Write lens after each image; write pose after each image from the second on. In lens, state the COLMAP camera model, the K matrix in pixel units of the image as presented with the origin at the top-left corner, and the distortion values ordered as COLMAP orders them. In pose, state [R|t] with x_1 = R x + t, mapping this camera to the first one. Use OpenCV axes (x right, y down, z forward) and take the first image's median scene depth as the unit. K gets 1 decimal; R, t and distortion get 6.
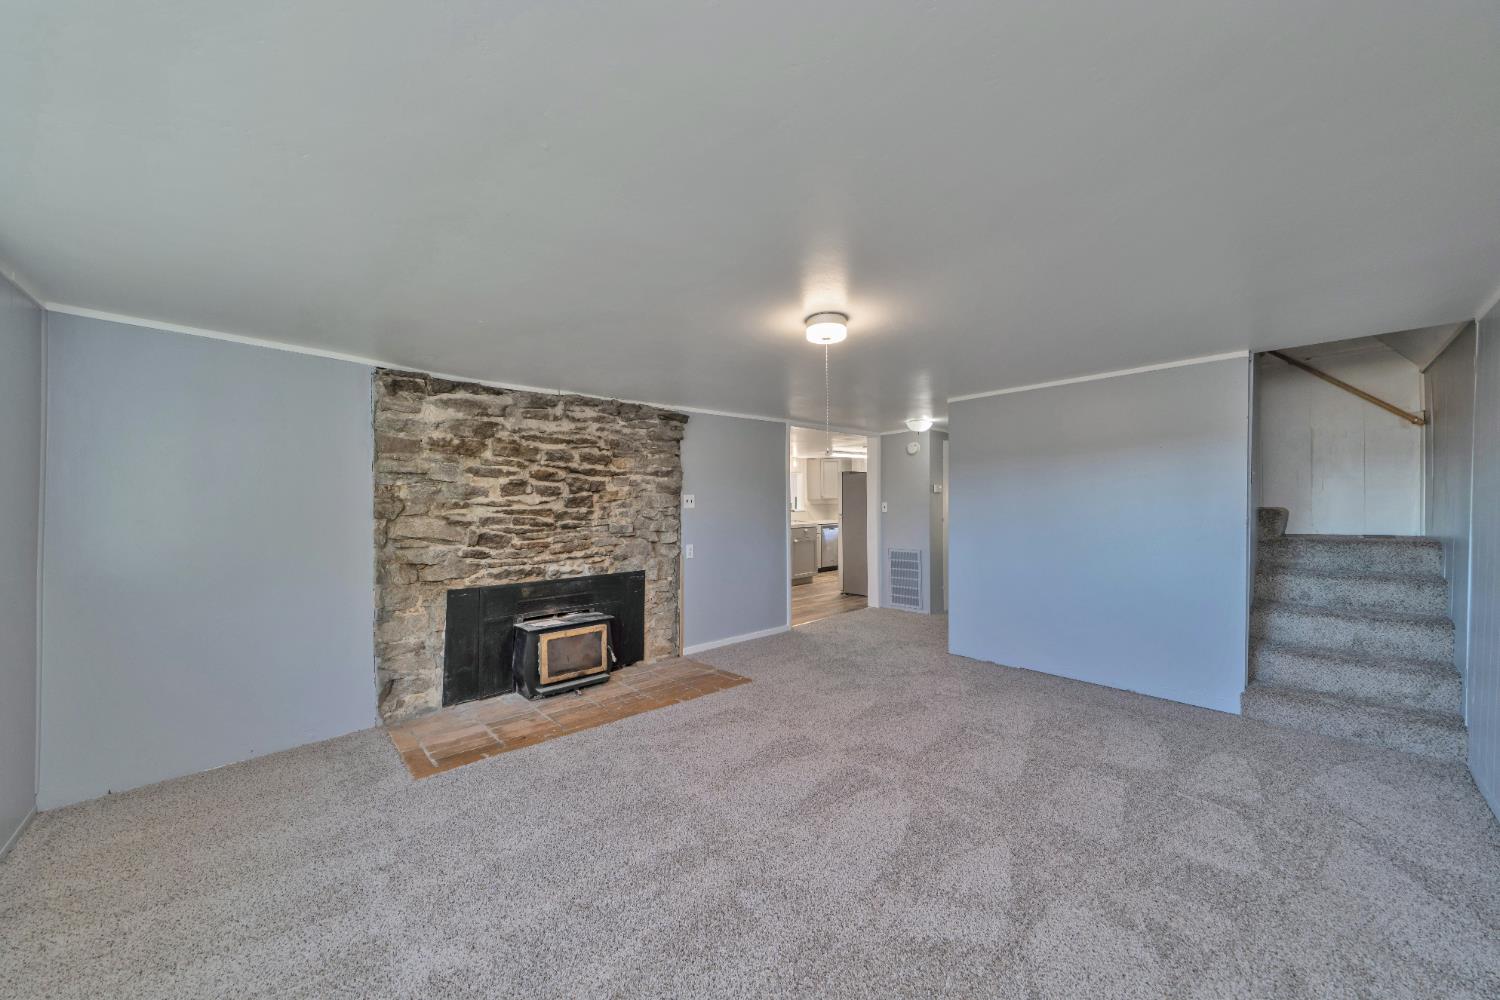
lens RADIAL K [[523.1, 0, 741.9], [0, 523.1, 506.2], [0, 0, 1]] dist [-0.008360, 0.001321]
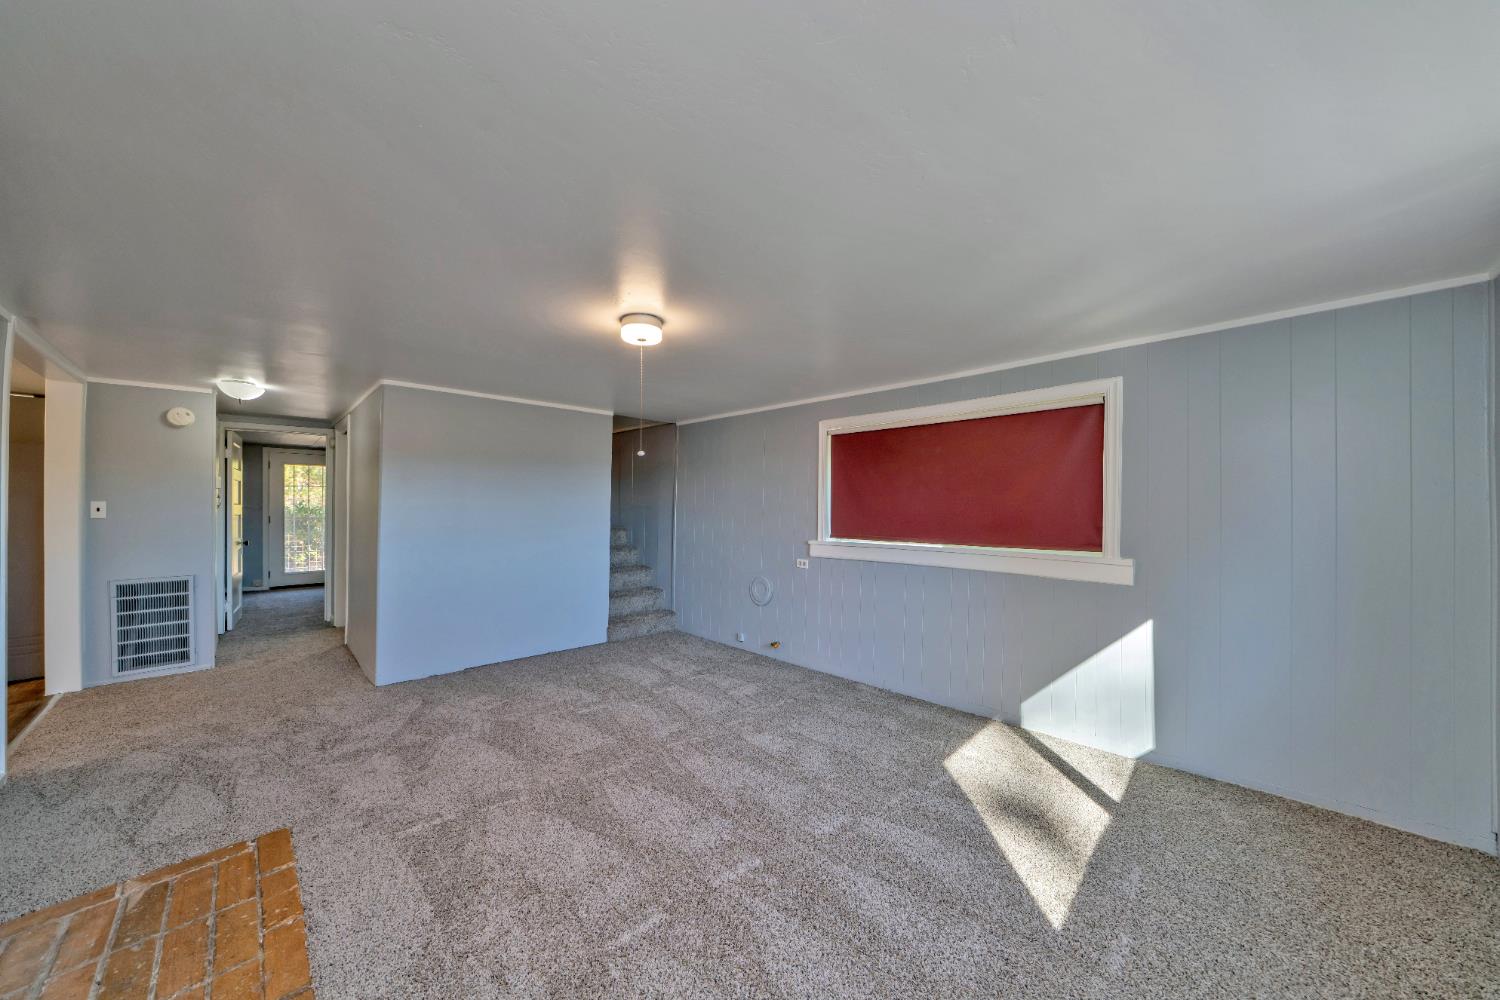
lens RADIAL K [[523.1, 0, 742.1], [0, 523.1, 503.8], [0, 0, 1]] dist [-0.008360, 0.001321]
pose [[-0.022024, 0.008919, 0.999718, -0.543122], [0.001679, 0.999959, -0.008884, 0.003574], [-0.999756, 0.001483, -0.022039, 0.556090]]
